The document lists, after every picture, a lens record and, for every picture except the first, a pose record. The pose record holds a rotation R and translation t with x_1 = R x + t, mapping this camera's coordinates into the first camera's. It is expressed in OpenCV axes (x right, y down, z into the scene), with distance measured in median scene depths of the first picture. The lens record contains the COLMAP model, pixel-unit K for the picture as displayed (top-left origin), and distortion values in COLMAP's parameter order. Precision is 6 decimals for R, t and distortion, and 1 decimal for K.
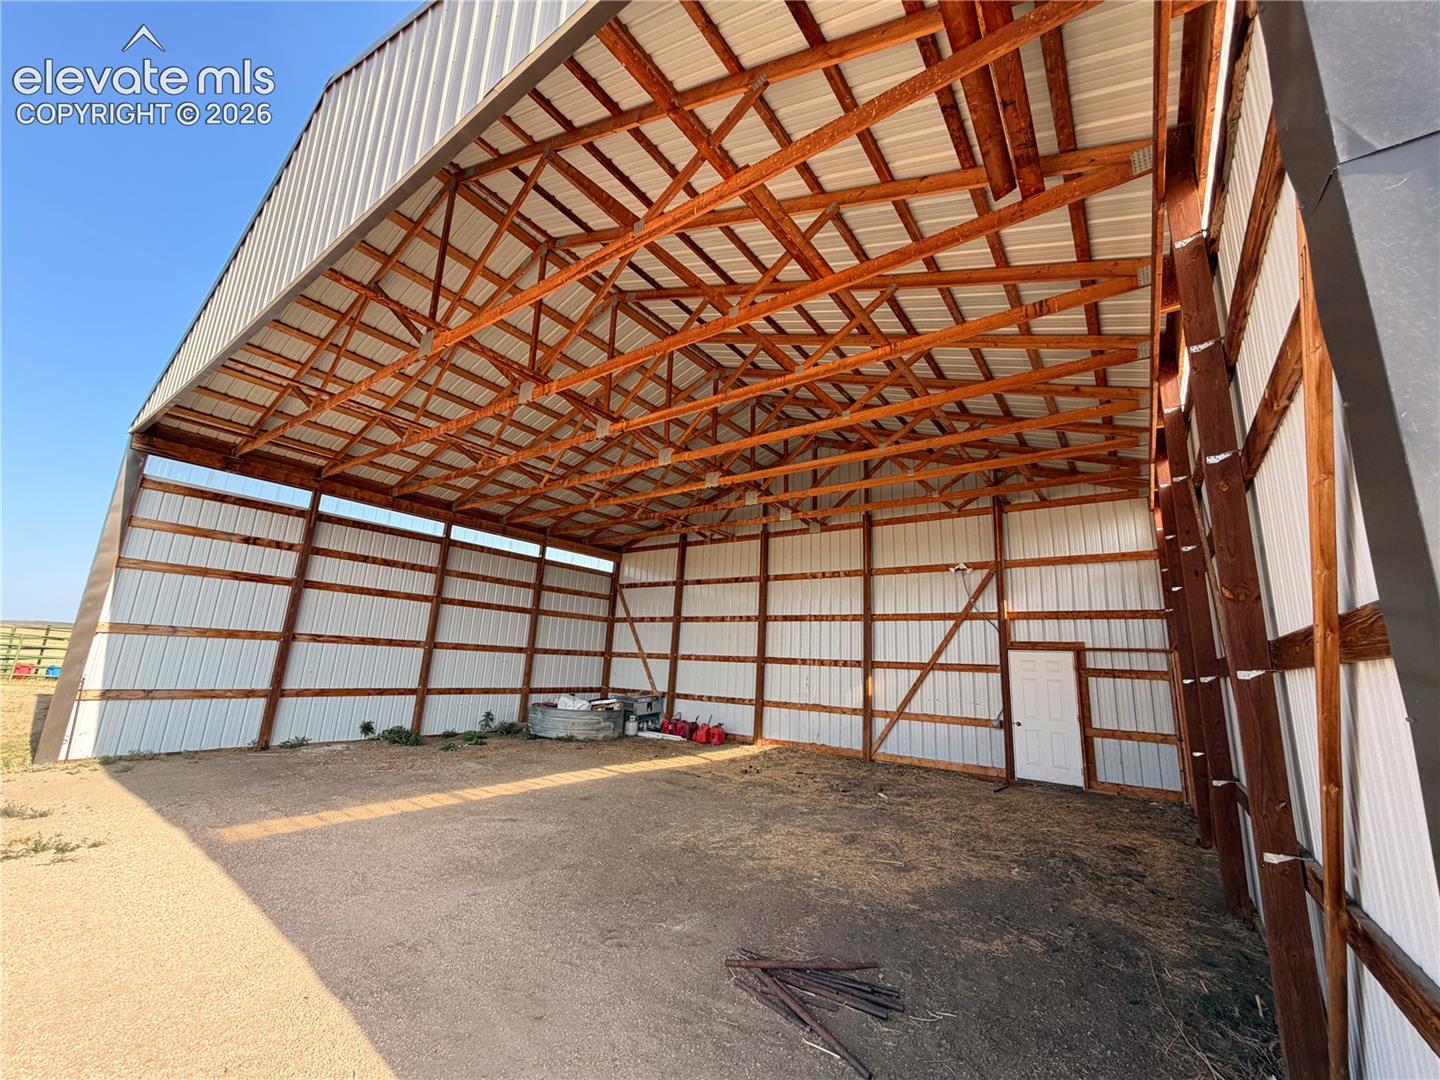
lens RADIAL K [[578.4, 0, 714.1], [0, 578.4, 538.4], [0, 0, 1]] dist [-0.000861, 0.000092]
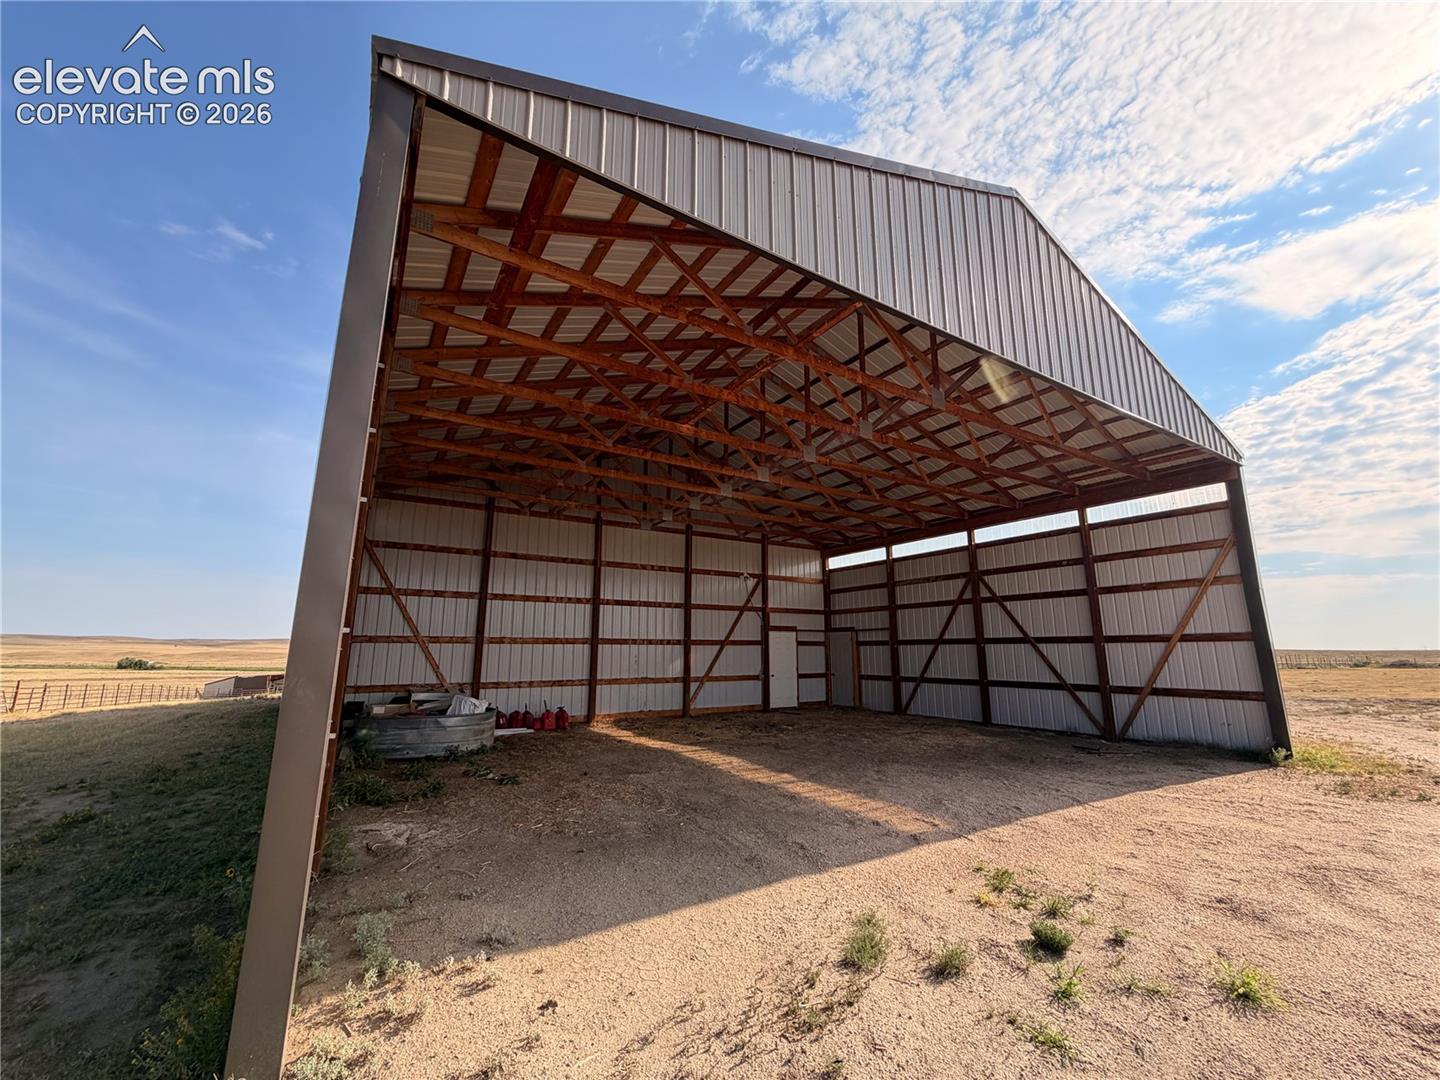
lens RADIAL K [[578.4, 0, 715.4], [0, 578.4, 545.4], [0, 0, 1]] dist [-0.000861, 0.000092]
pose [[0.371708, 0.126927, 0.919632, -0.881672], [-0.178709, 0.981865, -0.063284, 0.073294], [-0.910987, -0.140823, 0.387650, 0.456000]]
